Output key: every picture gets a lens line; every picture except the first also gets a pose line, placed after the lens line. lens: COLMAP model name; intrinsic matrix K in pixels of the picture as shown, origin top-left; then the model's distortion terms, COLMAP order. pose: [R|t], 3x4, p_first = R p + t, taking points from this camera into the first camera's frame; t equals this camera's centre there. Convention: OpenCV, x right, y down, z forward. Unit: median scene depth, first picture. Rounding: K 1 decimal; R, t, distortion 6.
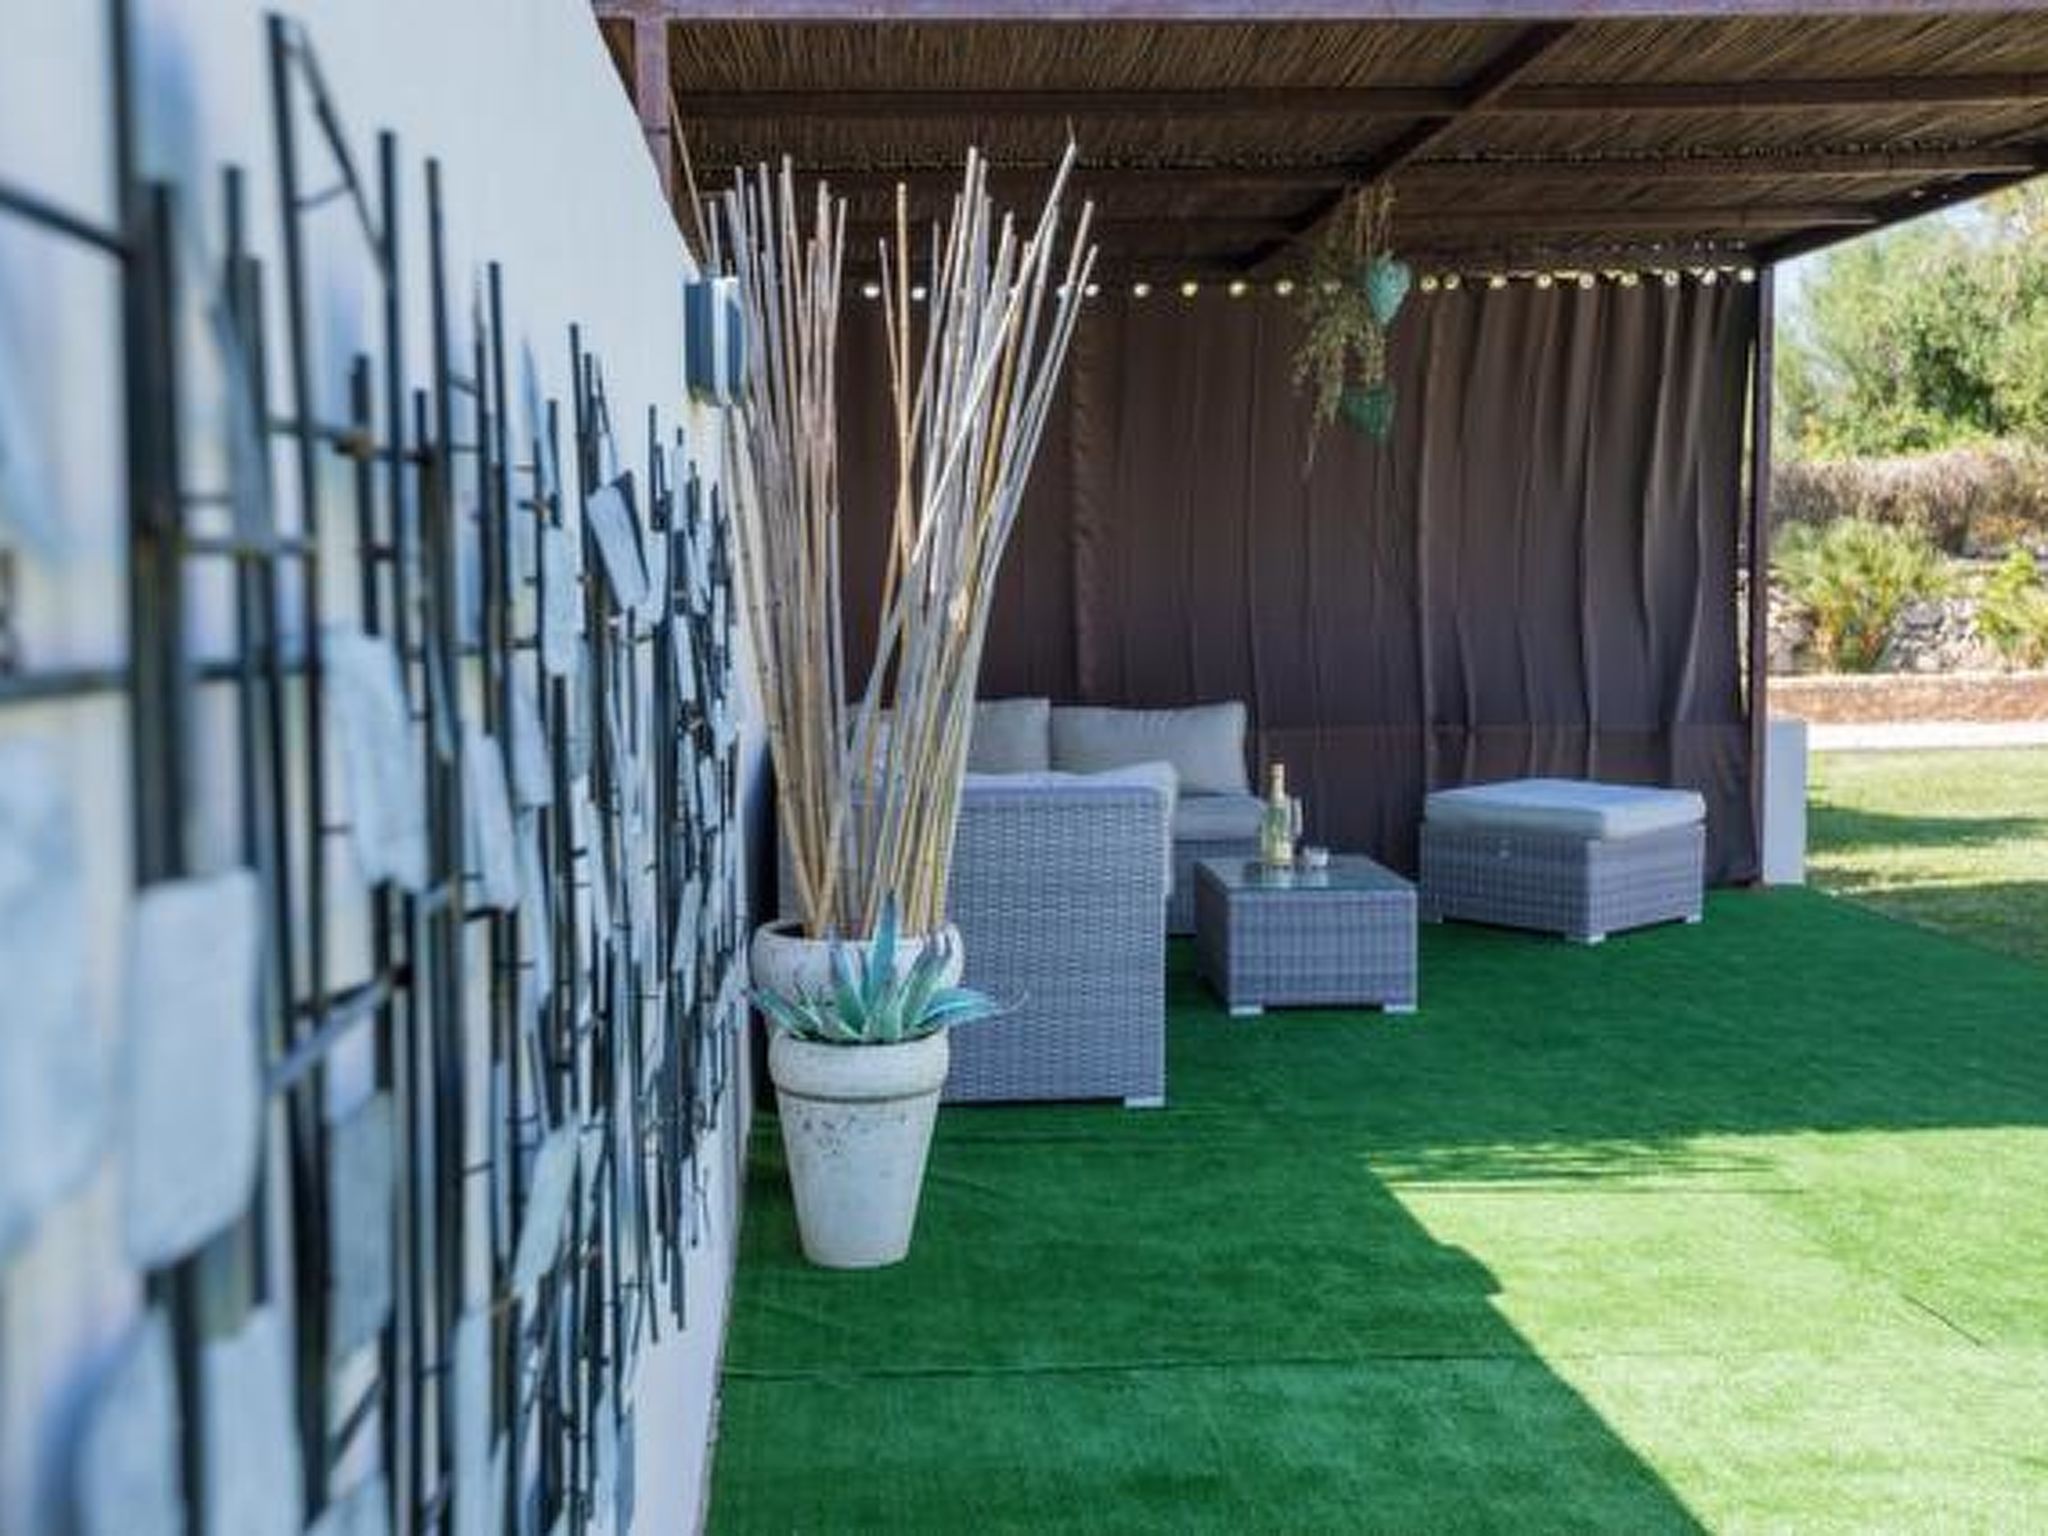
lens RADIAL K [[2173.9, 0, 1021.5], [0, 2173.9, 778.6], [0, 0, 1]] dist [0.075583, 0.000000]
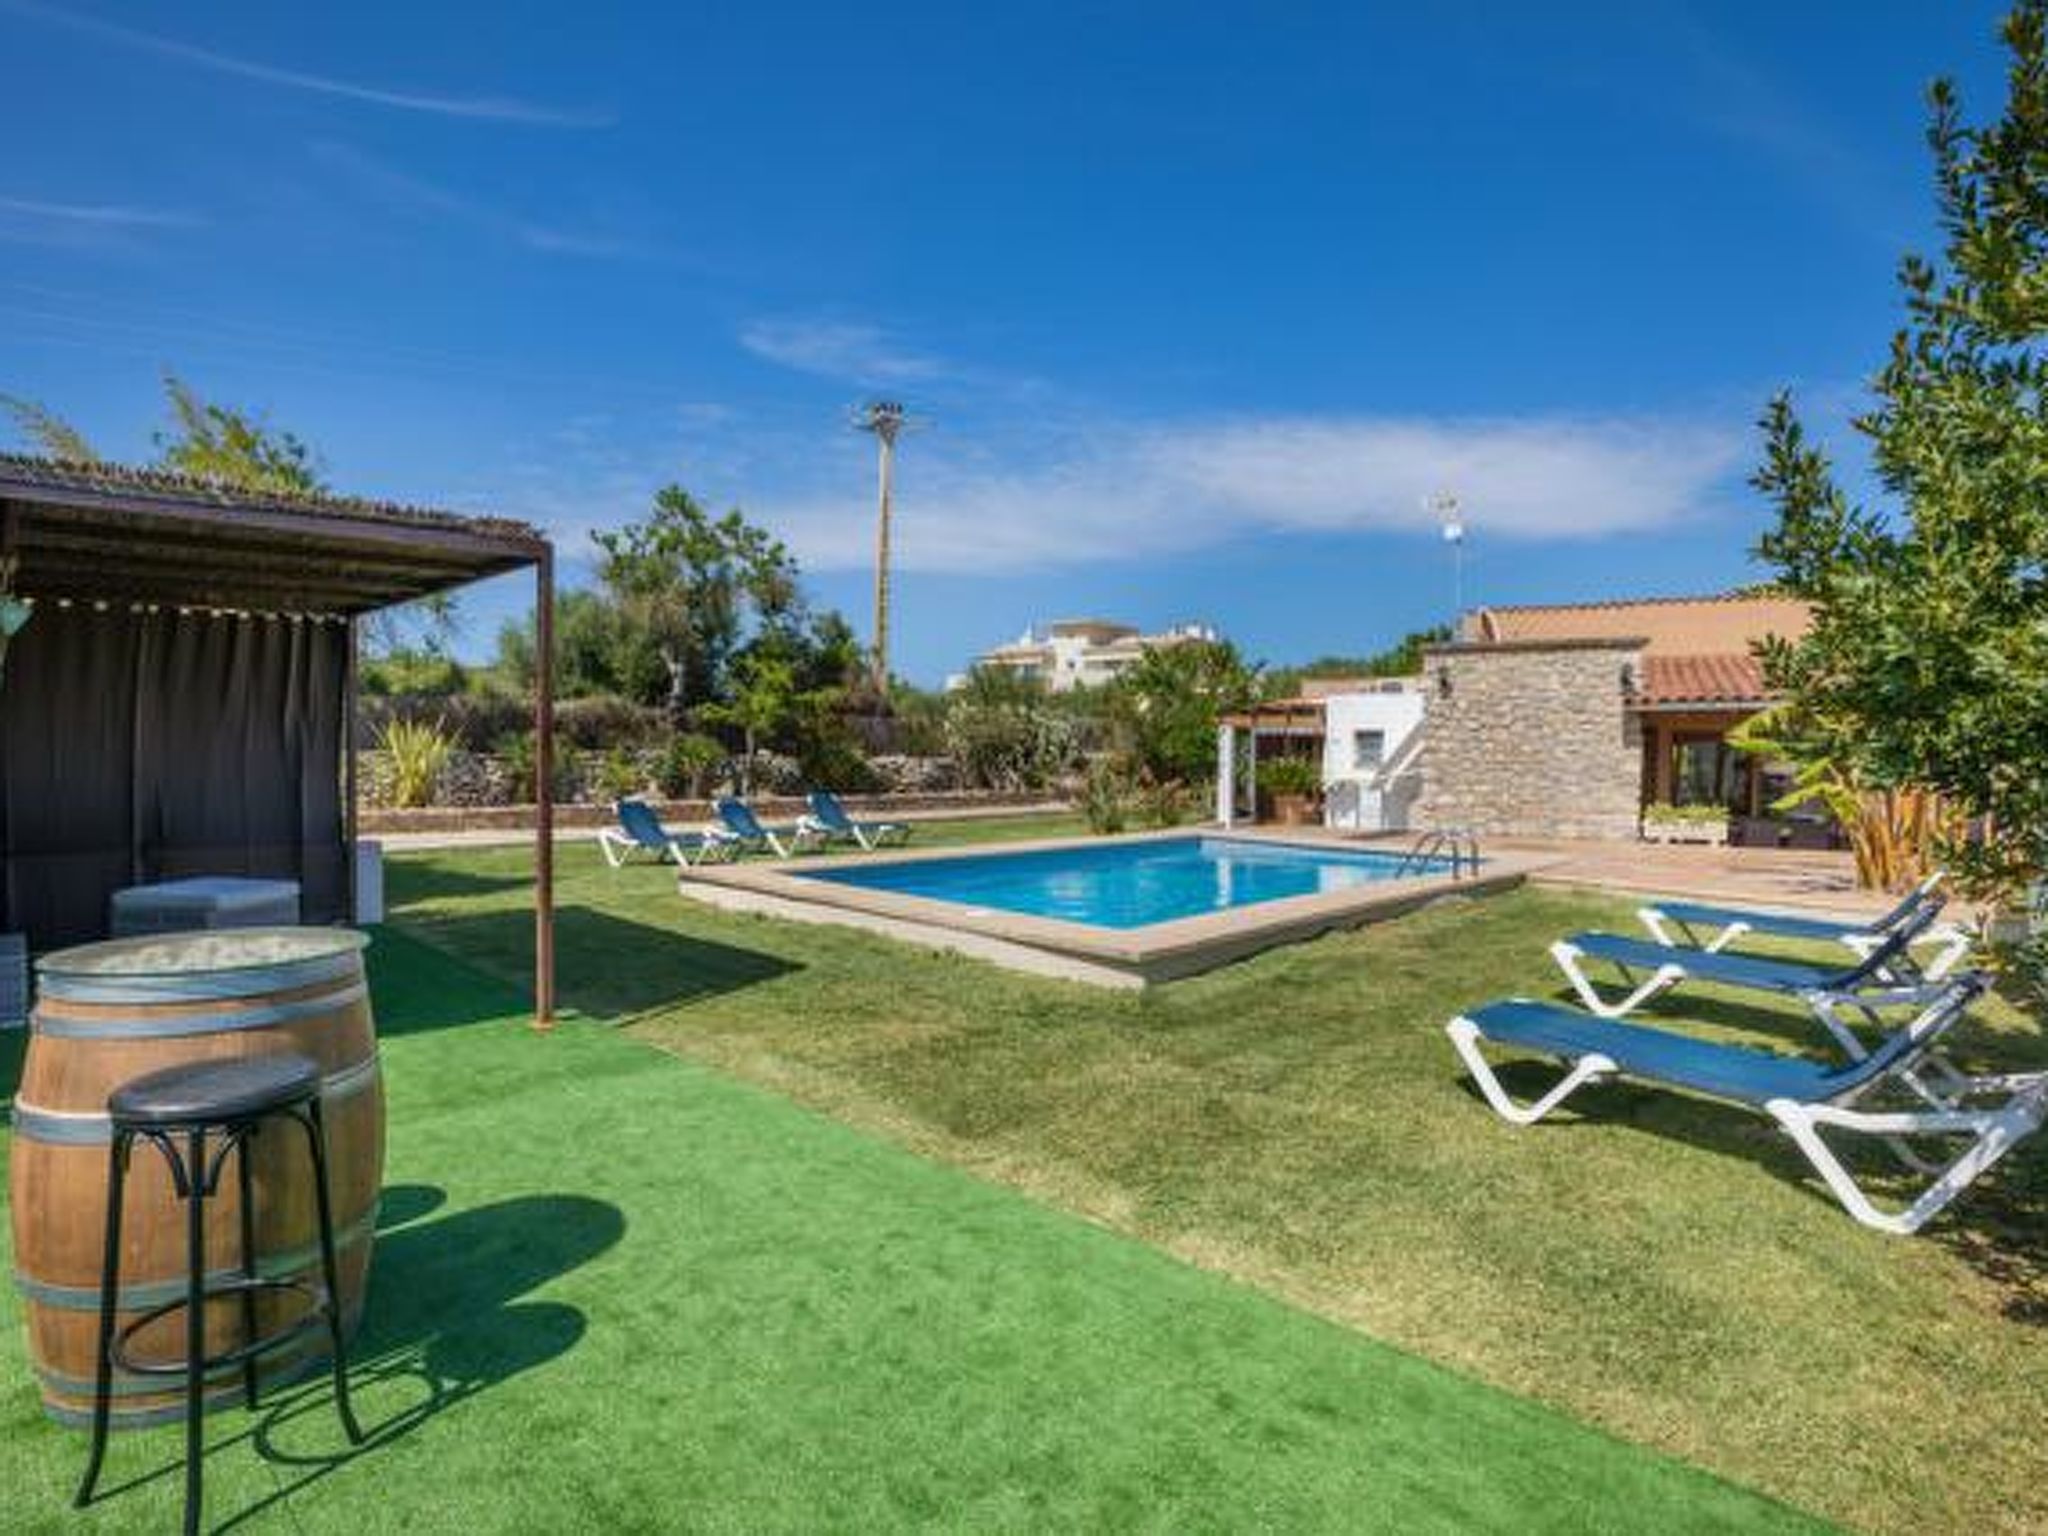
lens RADIAL K [[1060.5, 0, 1040.3], [0, 1060.5, 753.0], [0, 0, 1]] dist [-0.050510, 0.015982]
pose [[0.747152, 0.017460, 0.664423, 0.161758], [0.040274, 0.996629, -0.071479, -0.013865], [-0.663431, 0.080165, 0.743930, -0.105459]]
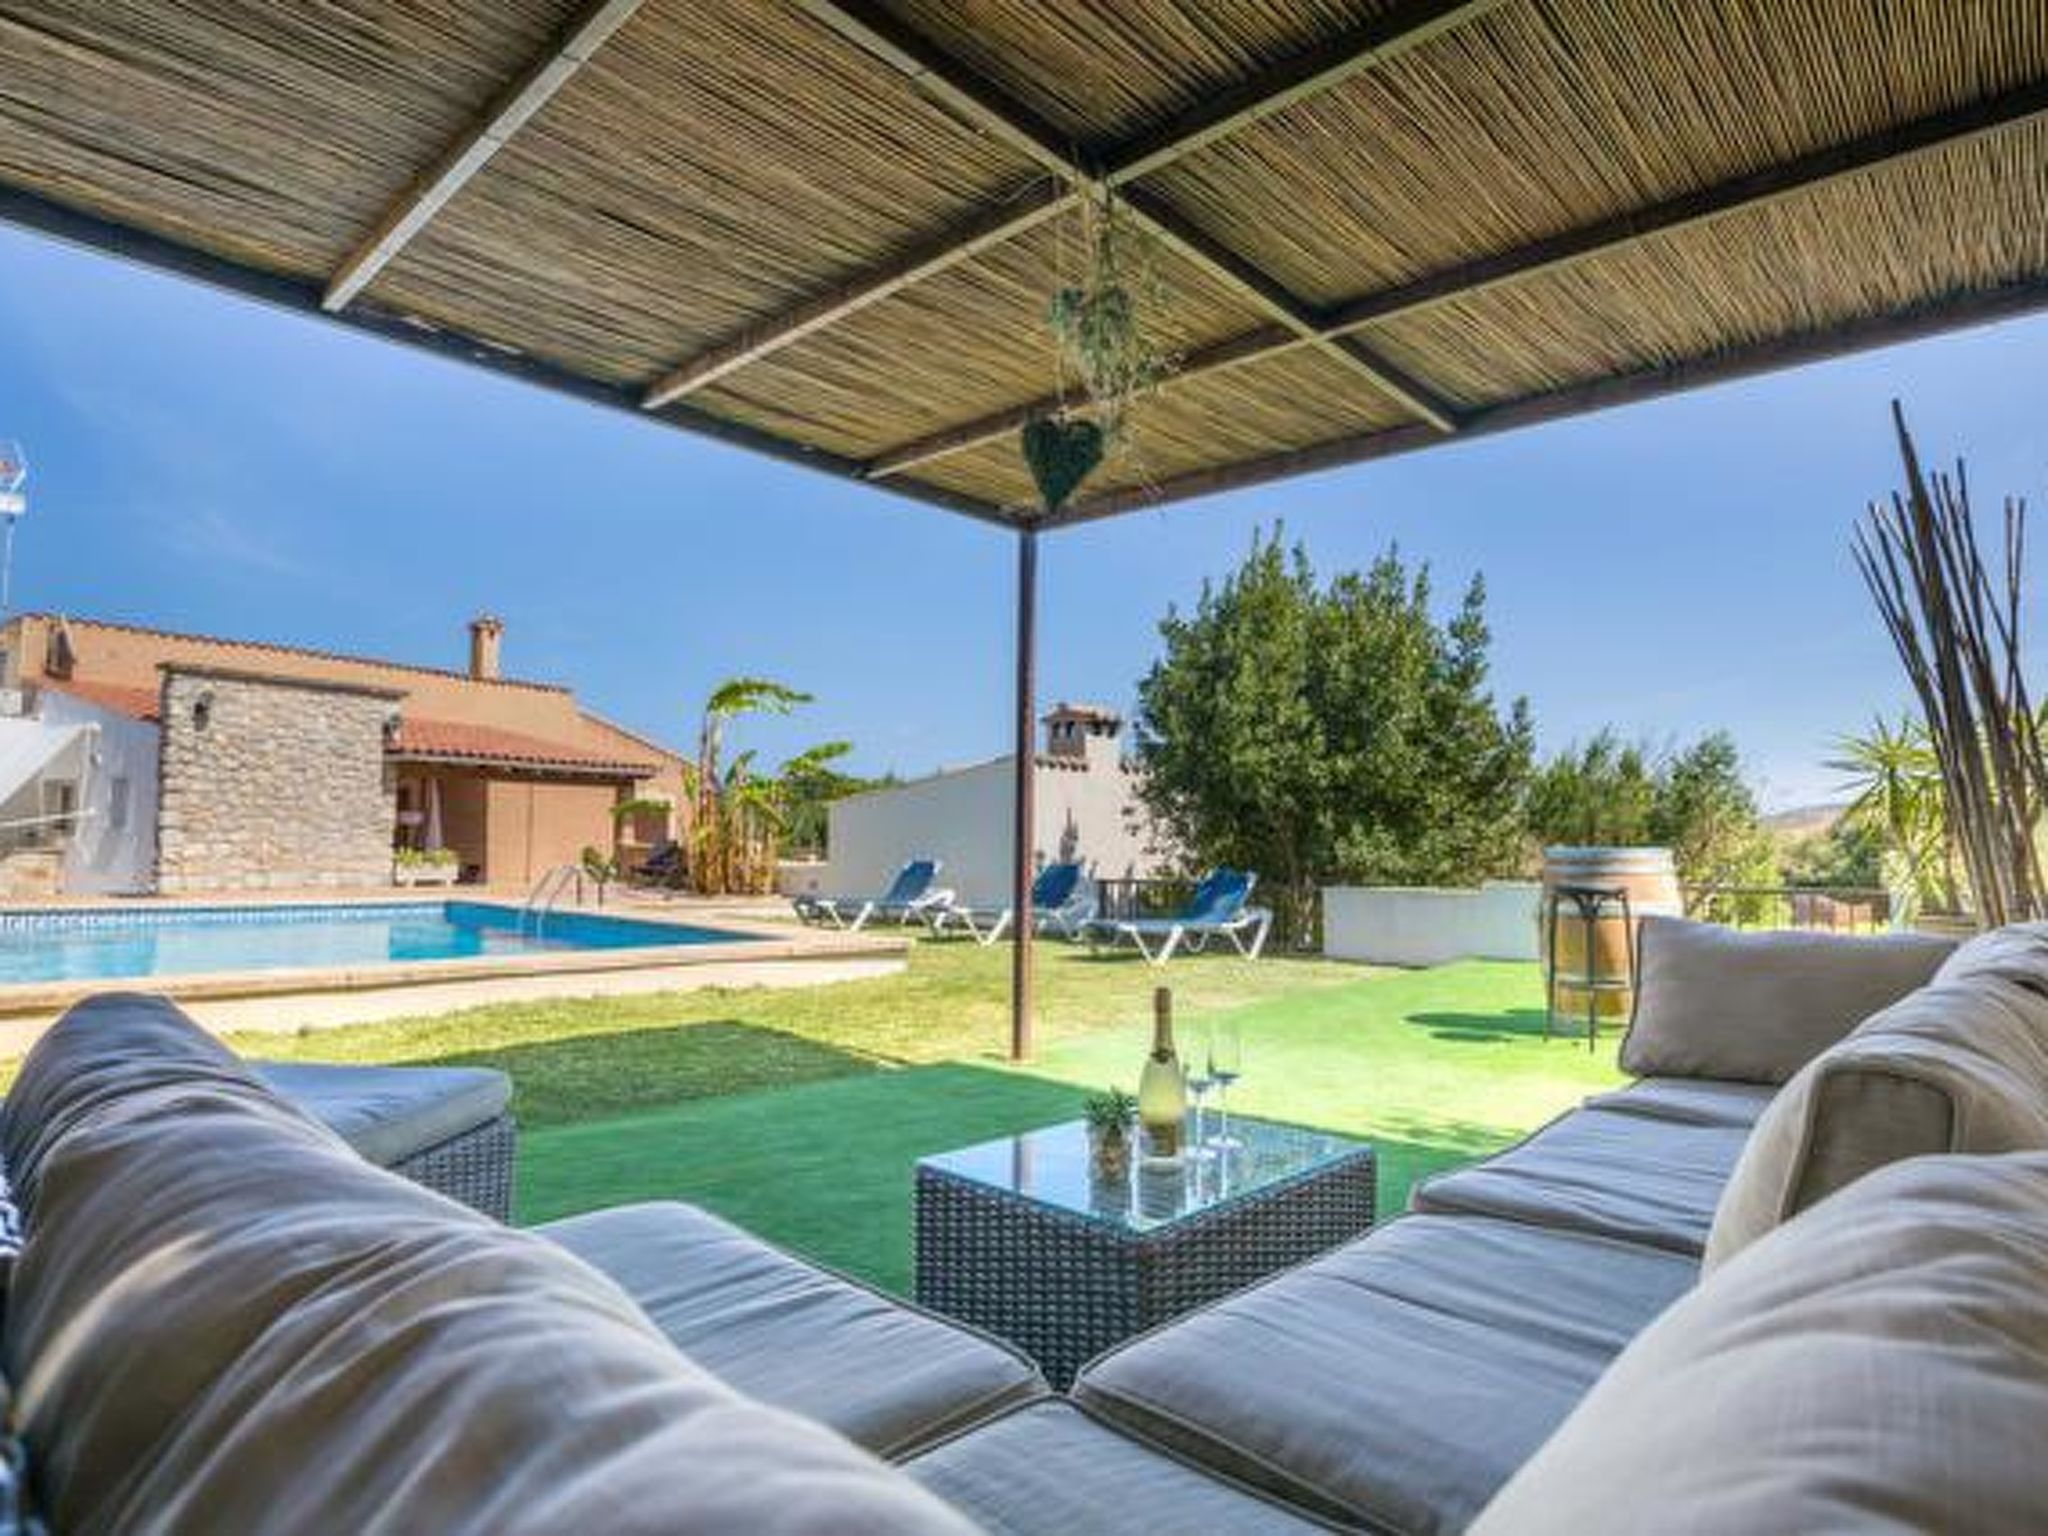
lens RADIAL K [[1060.5, 0, 1018.0], [0, 1060.5, 774.8], [0, 0, 1]] dist [-0.050510, 0.015982]
pose [[-0.656846, 0.049410, 0.752404, 0.000483], [0.063589, 0.997926, -0.010020, -0.052933], [-0.751338, 0.041263, -0.658626, 0.842828]]
